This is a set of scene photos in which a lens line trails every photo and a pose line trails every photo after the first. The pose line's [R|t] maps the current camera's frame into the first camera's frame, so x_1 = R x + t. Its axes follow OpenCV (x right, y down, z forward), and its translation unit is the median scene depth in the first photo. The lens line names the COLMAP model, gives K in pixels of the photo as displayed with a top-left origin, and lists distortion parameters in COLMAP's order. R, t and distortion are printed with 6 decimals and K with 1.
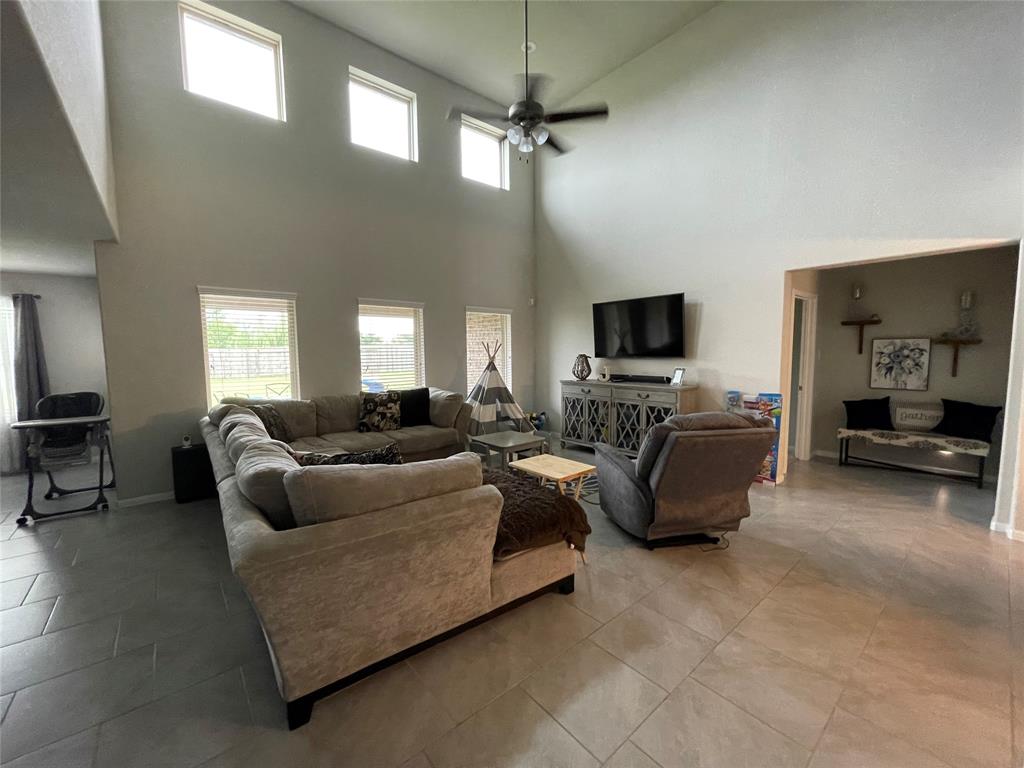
lens RADIAL K [[411.7, 0, 509.6], [0, 411.7, 386.3], [0, 0, 1]] dist [-0.000043, -0.000181]
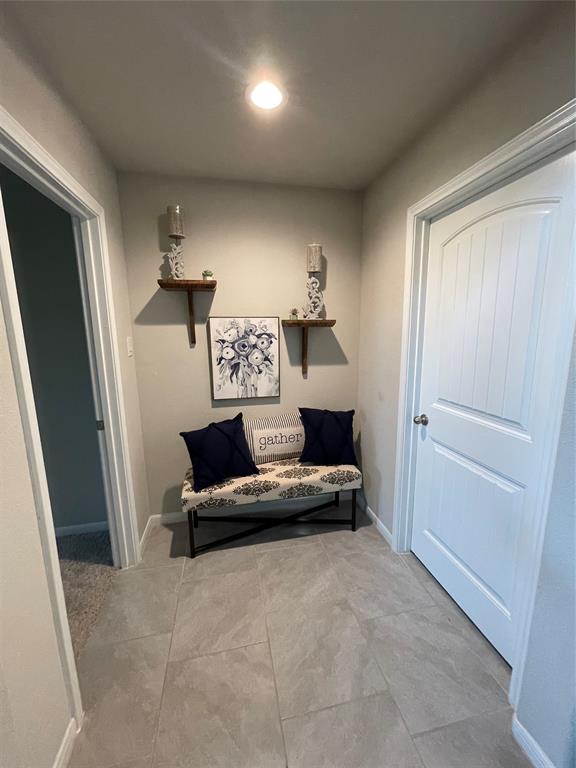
lens RADIAL K [[308.8, 0, 287.3], [0, 308.8, 379.9], [0, 0, 1]] dist [-0.000043, -0.000181]
pose [[0.468105, -0.145407, 0.871628, 0.572560], [0.084782, 0.989209, 0.119491, -0.073791], [-0.879597, 0.017964, 0.475381, 0.733418]]
